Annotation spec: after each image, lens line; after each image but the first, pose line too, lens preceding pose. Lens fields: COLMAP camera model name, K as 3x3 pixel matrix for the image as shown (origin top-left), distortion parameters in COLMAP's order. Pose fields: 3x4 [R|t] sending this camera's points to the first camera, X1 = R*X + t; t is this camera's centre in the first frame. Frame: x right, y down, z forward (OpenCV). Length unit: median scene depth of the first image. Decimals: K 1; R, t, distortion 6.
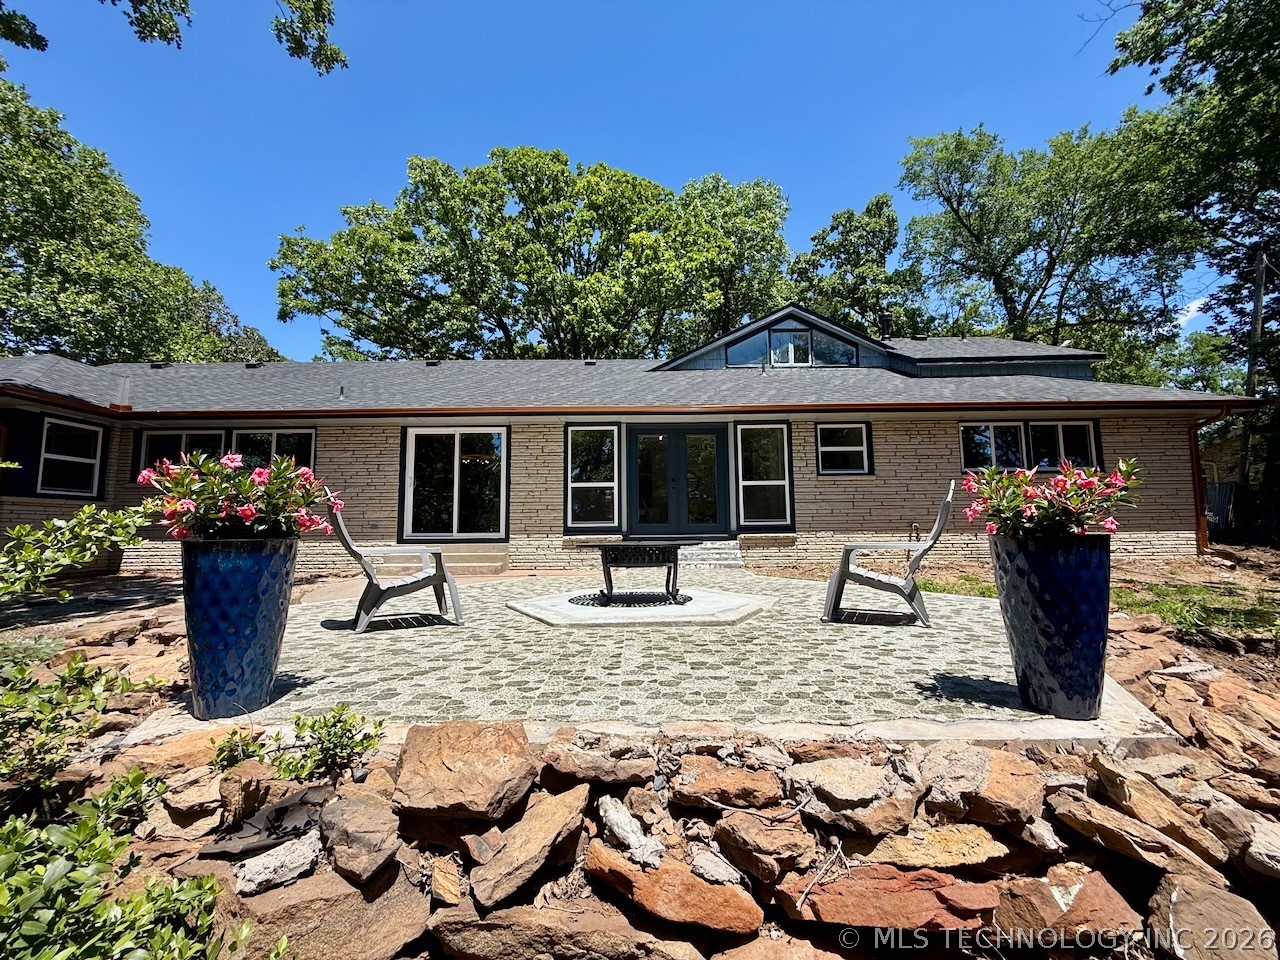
lens RADIAL K [[508.2, 0, 637.5], [0, 508.2, 482.2], [0, 0, 1]] dist [0.000689, -0.000089]
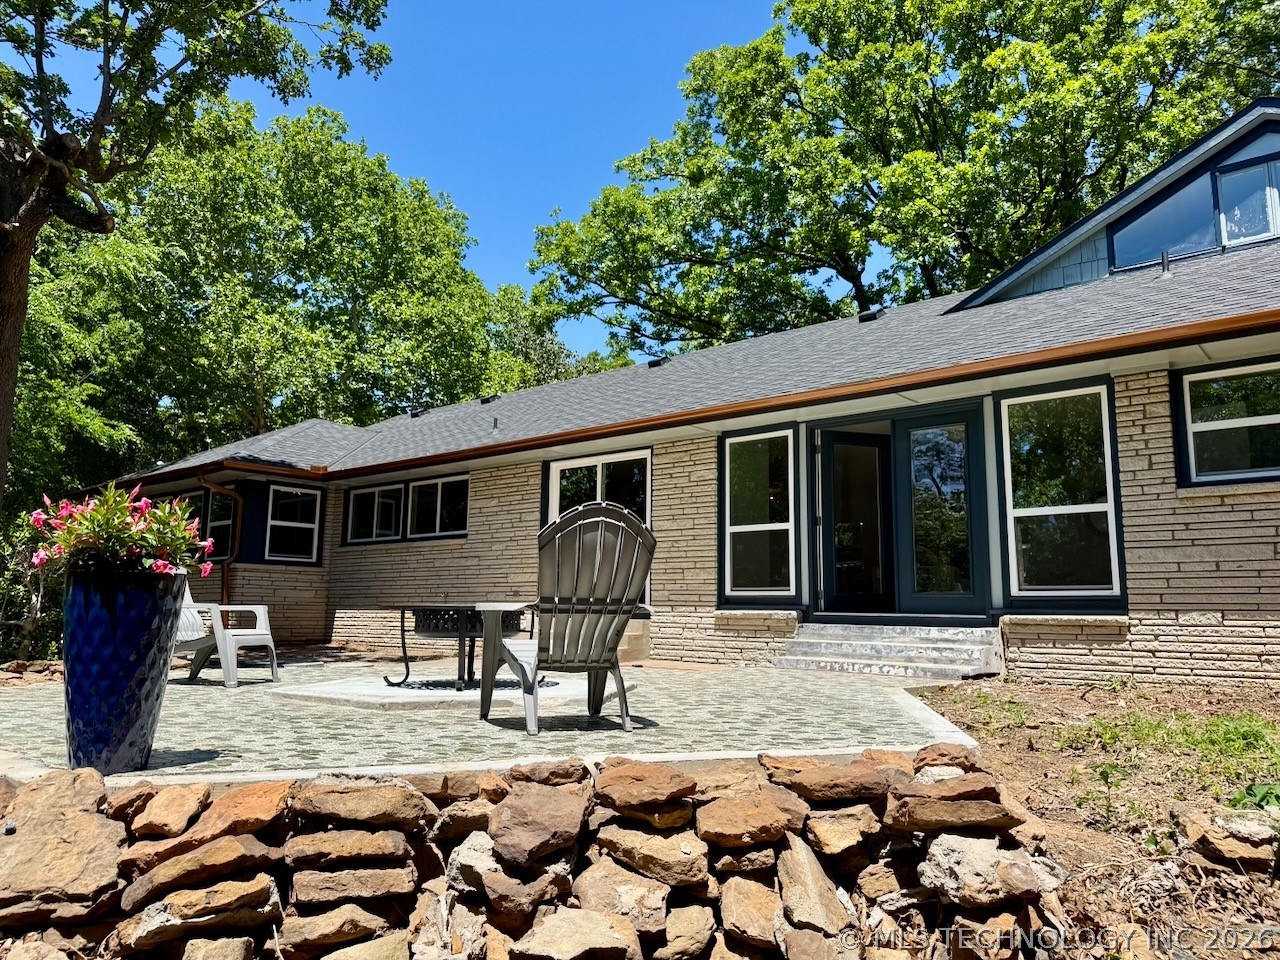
lens RADIAL K [[895.7, 0, 640.1], [0, 895.7, 475.8], [0, 0, 1]] dist [0.163620, -0.275132]
pose [[0.761803, -0.078912, -0.642984, 0.512684], [0.039967, 0.996387, -0.074932, 0.018396], [0.646574, 0.031386, 0.762205, 0.070057]]
